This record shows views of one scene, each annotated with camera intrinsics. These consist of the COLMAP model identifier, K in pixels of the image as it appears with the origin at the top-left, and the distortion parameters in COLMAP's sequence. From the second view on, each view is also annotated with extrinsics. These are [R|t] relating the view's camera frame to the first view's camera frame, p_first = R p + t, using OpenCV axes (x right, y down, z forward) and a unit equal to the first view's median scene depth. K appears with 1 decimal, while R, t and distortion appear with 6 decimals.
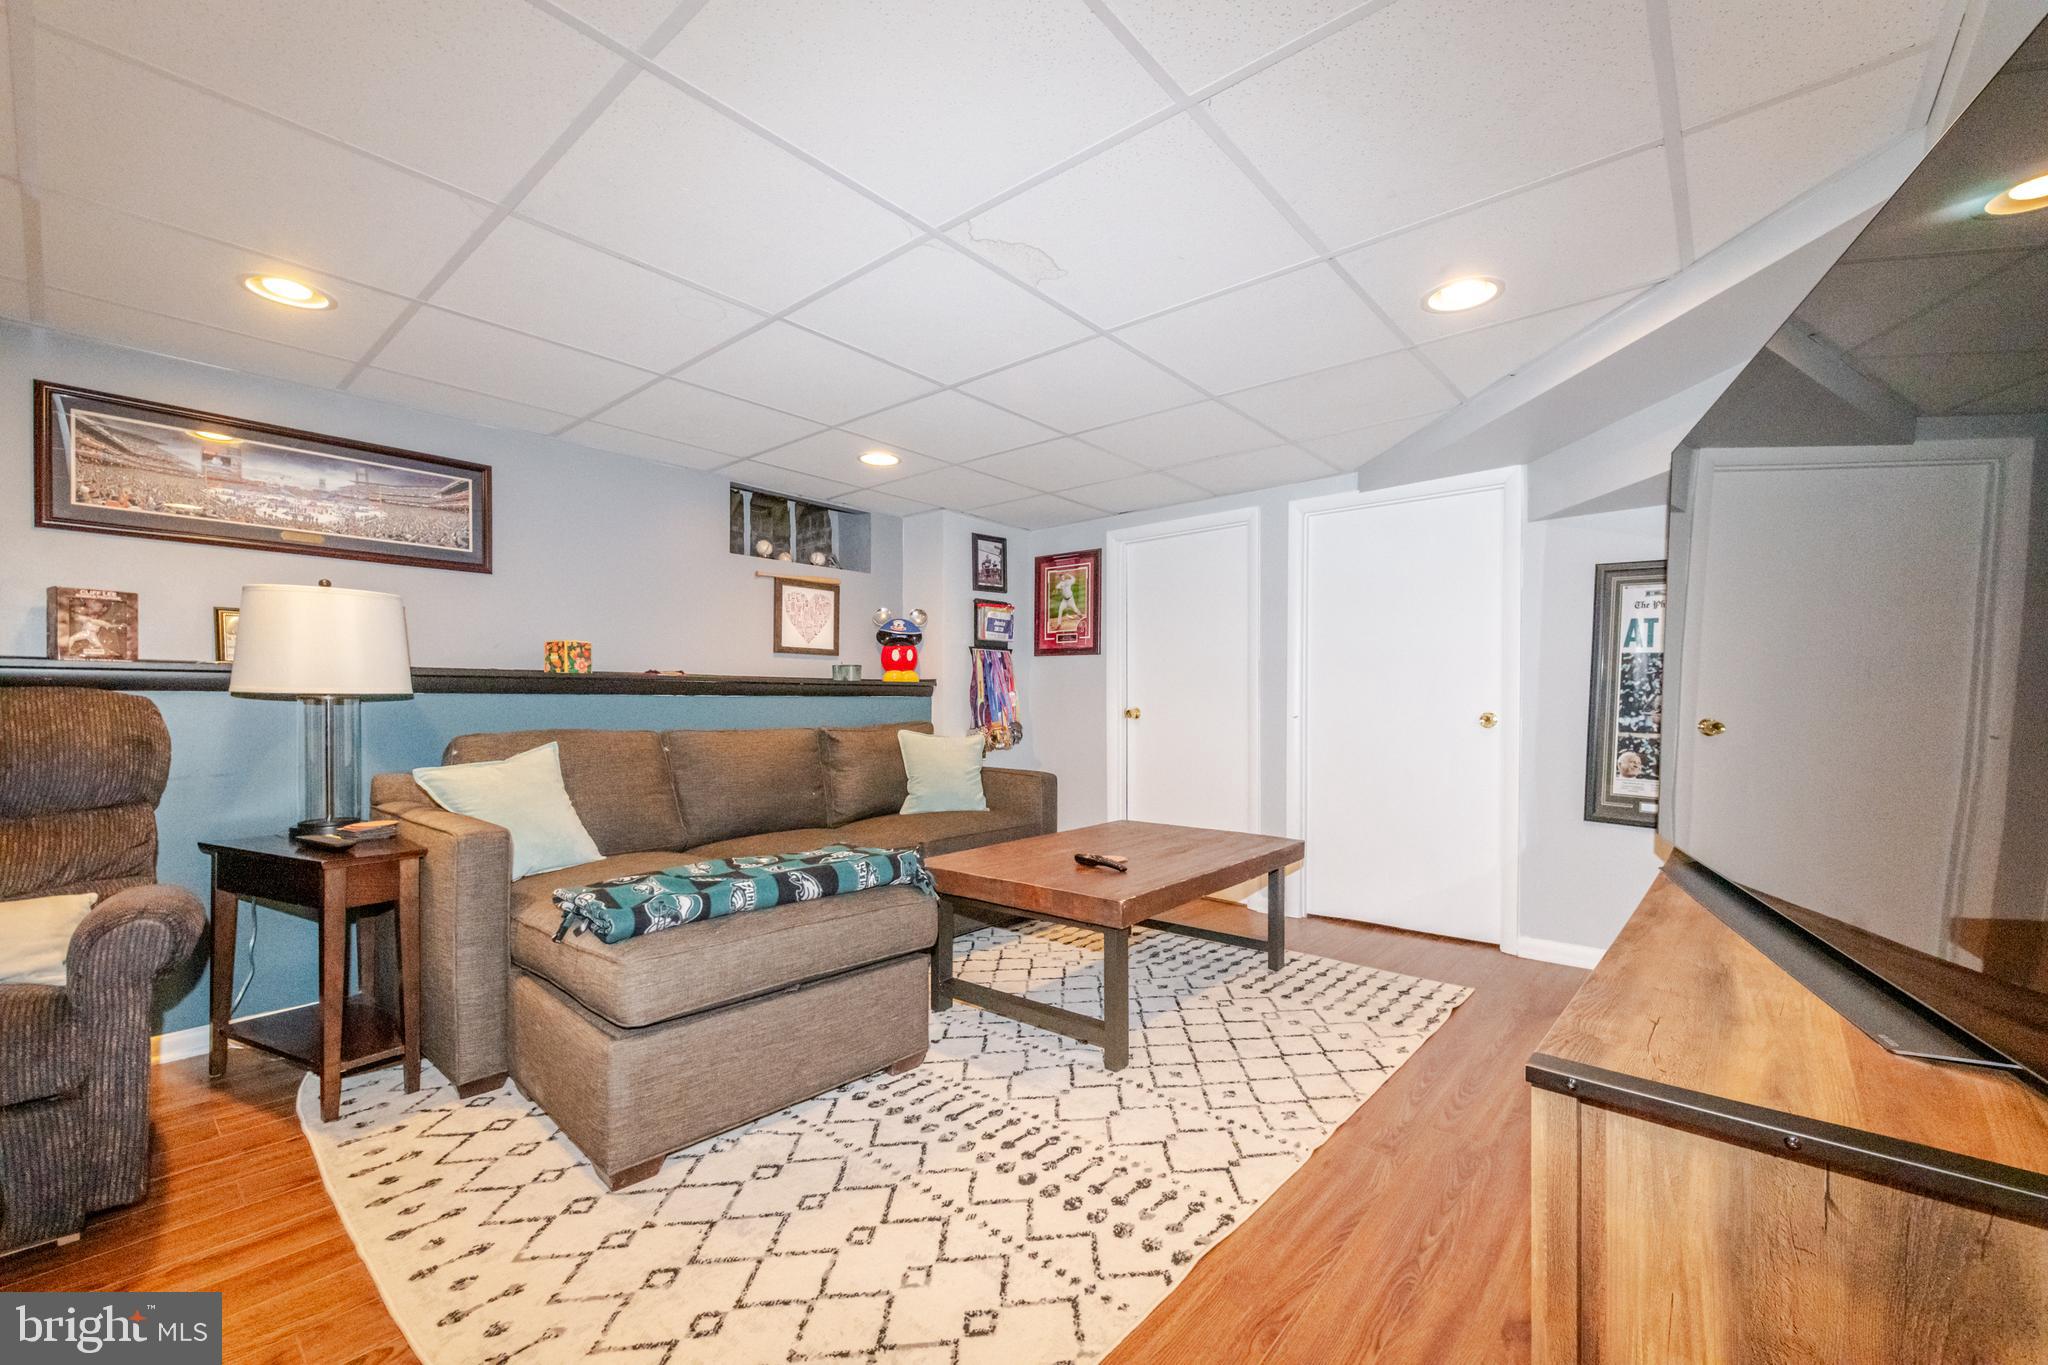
lens RADIAL K [[827.3, 0, 1031.9], [0, 827.3, 696.3], [0, 0, 1]] dist [0.000259, -0.000090]
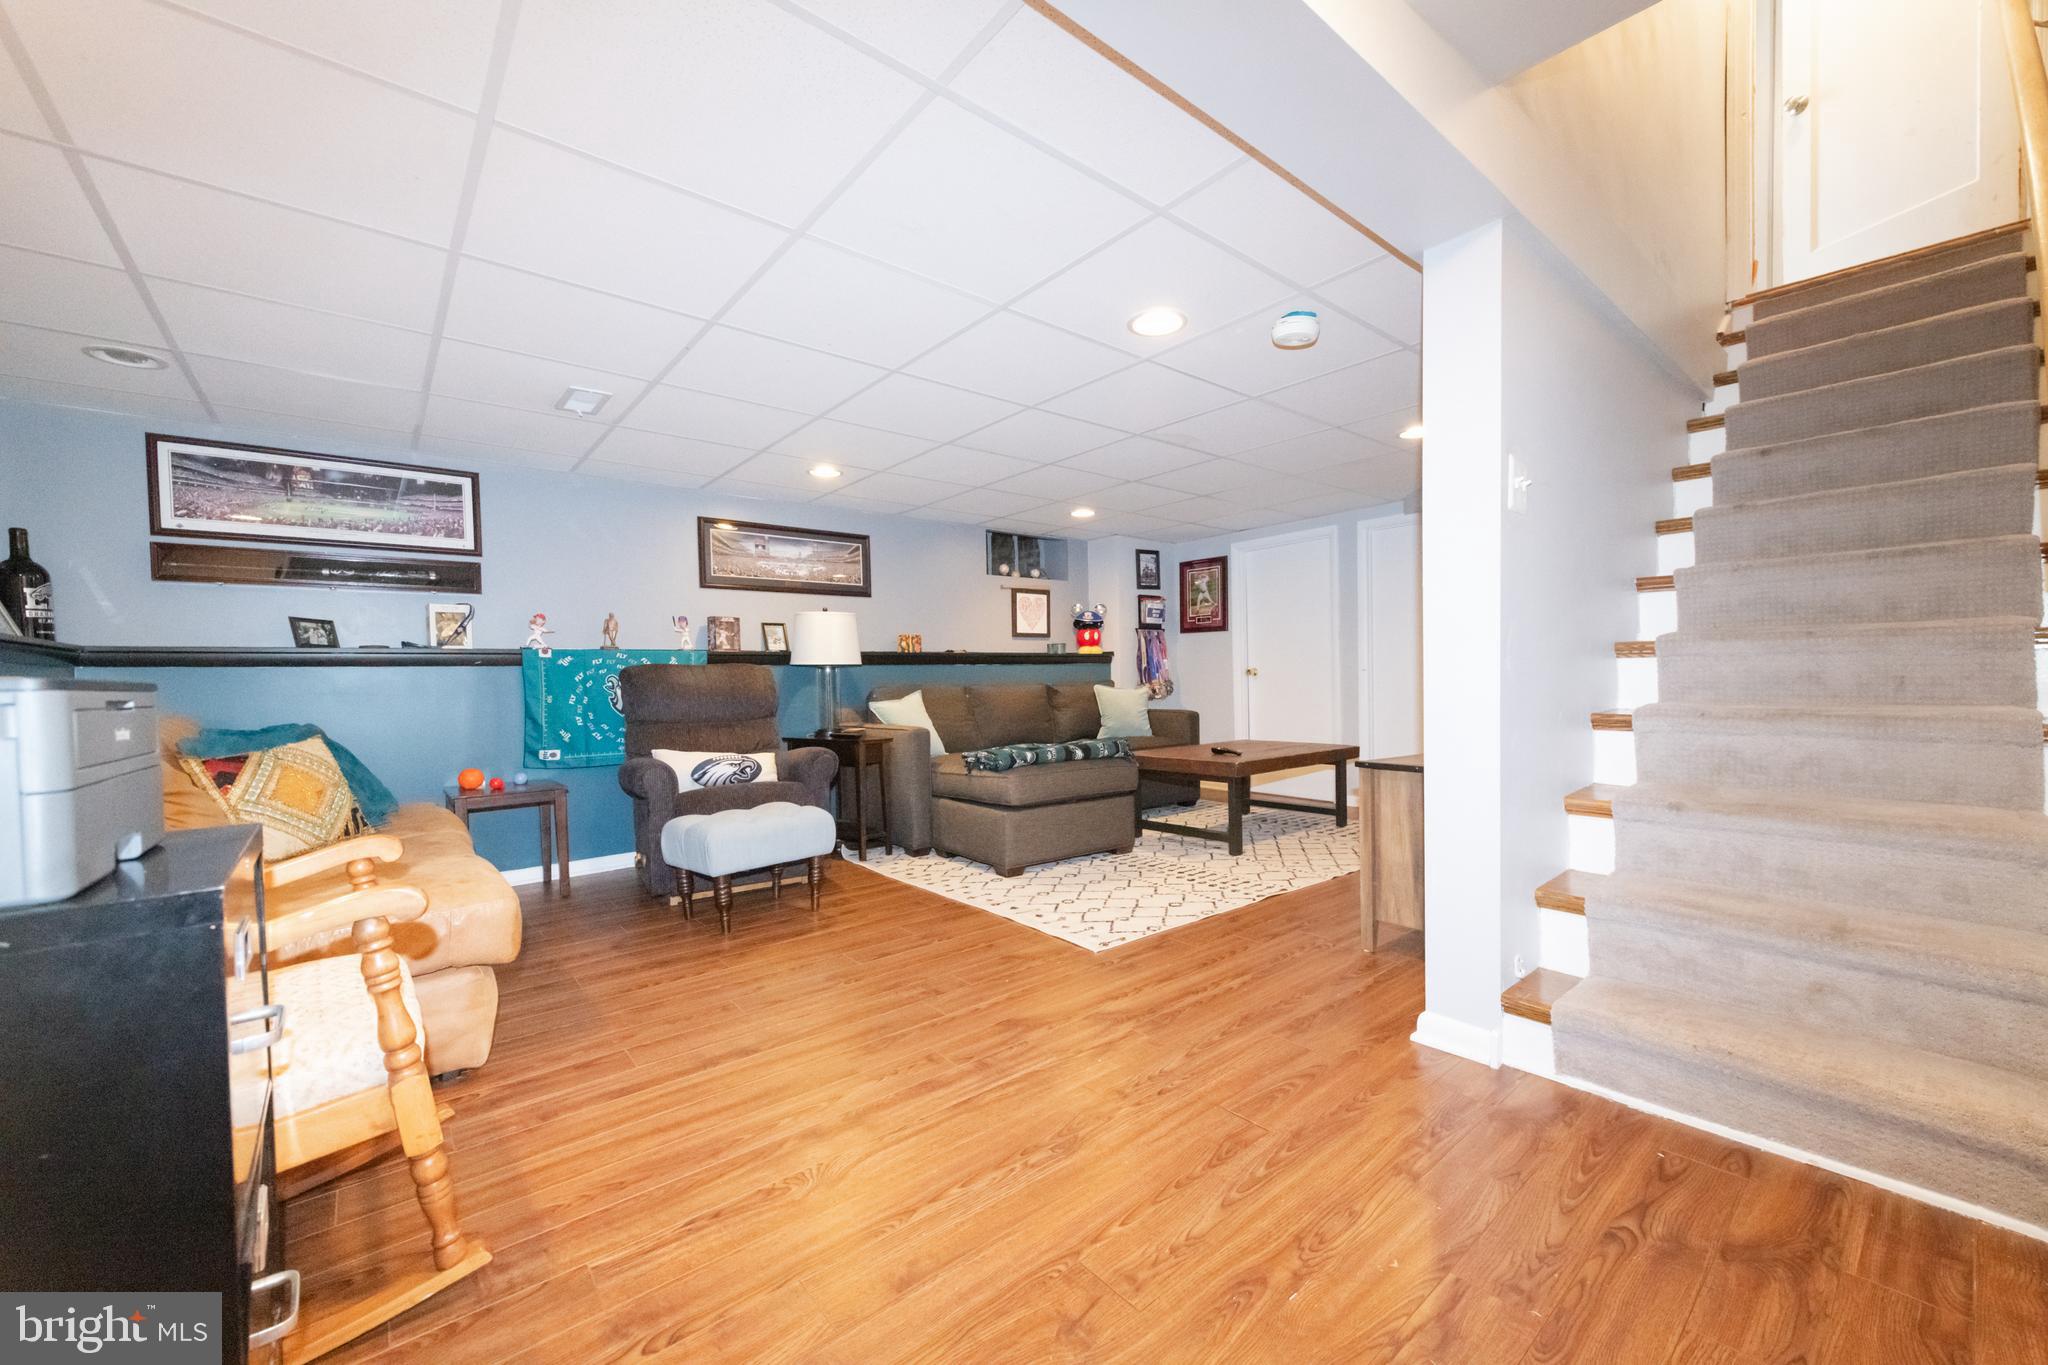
lens RADIAL K [[839.3, 0, 1054.3], [0, 839.3, 699.7], [0, 0, 1]] dist [-0.000610, -0.000410]
pose [[0.990890, -0.019906, -0.133197, -0.026867], [0.024219, 0.999231, 0.030843, 0.018283], [0.132480, -0.033788, 0.990610, -0.552829]]
